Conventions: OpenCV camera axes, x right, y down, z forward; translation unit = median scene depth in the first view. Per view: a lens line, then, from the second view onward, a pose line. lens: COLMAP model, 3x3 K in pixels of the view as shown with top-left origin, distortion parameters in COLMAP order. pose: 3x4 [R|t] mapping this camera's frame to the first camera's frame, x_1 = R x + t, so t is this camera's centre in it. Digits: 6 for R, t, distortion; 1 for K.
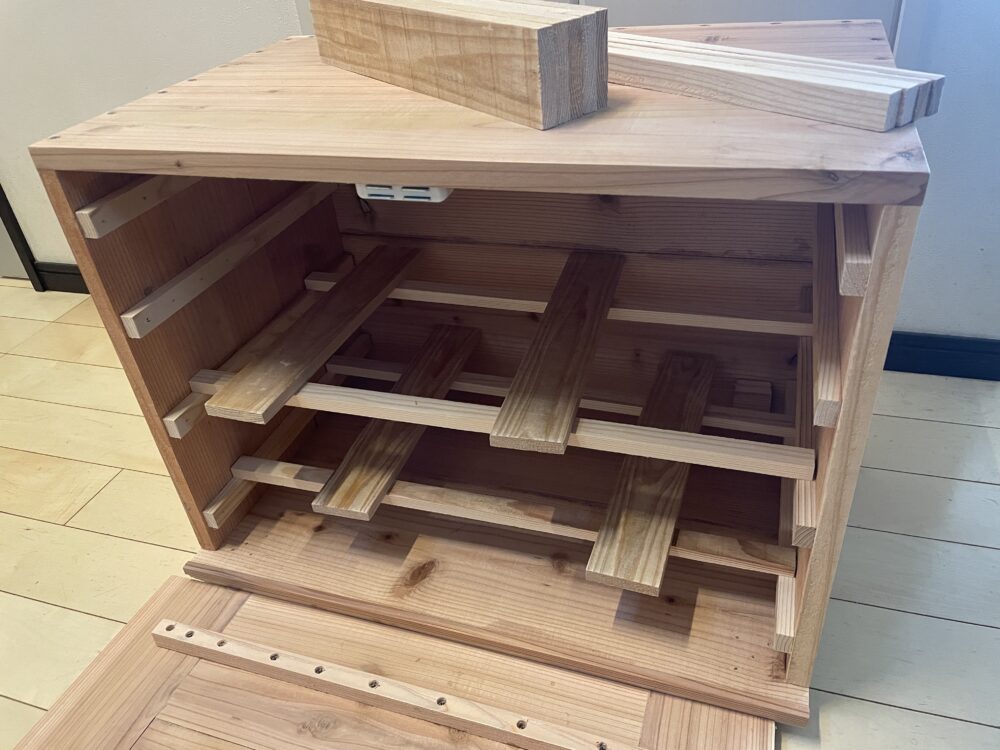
lens RADIAL K [[750.8, 0, 514.6], [0, 750.8, 368.9], [0, 0, 1]] dist [0.077690, -0.105418]
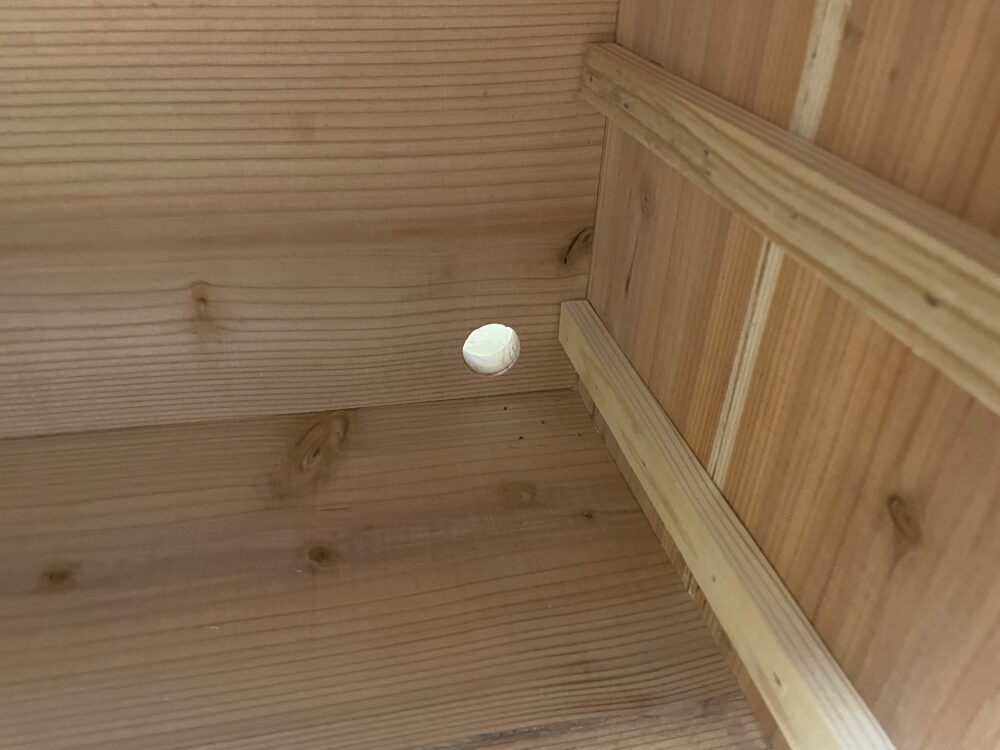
lens RADIAL K [[750.8, 0, 514.6], [0, 750.8, 368.9], [0, 0, 1]] dist [0.077690, -0.105418]
pose [[0.867396, -0.184020, 0.462342, 0.070092], [0.201237, 0.979465, 0.012306, 0.028488], [-0.455112, 0.082366, 0.886616, 0.349301]]
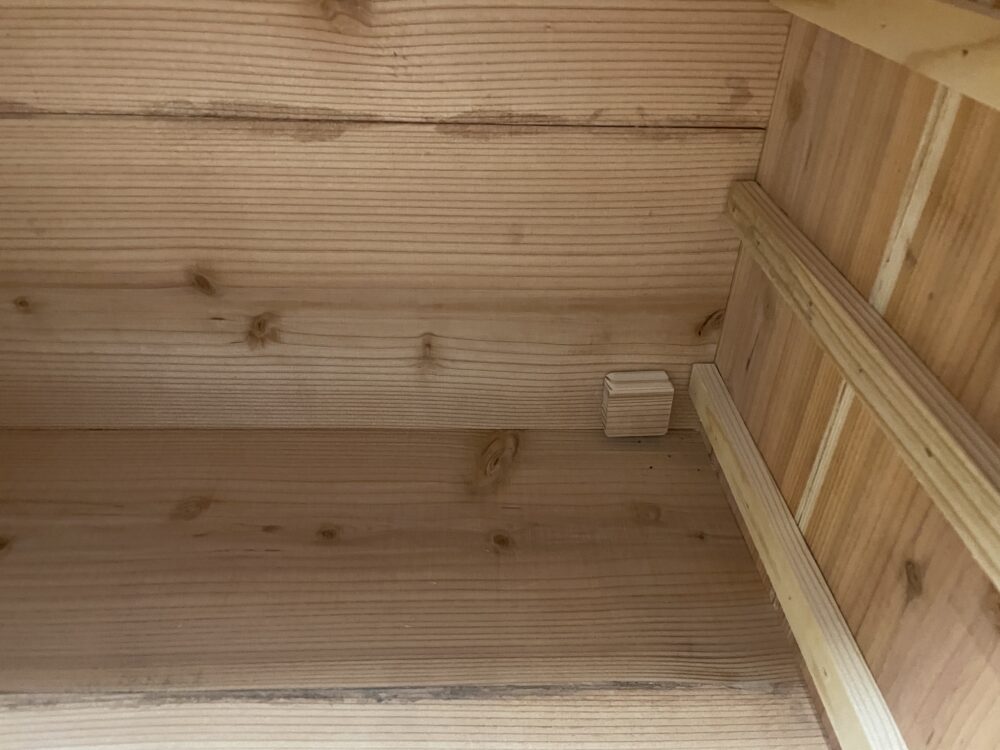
lens RADIAL K [[750.8, 0, 514.6], [0, 750.8, 368.9], [0, 0, 1]] dist [0.077690, -0.105418]
pose [[0.940471, -0.113405, 0.320395, 0.026581], [0.115851, 0.993200, 0.011482, -0.000232], [-0.319518, 0.026320, 0.947214, 0.279076]]
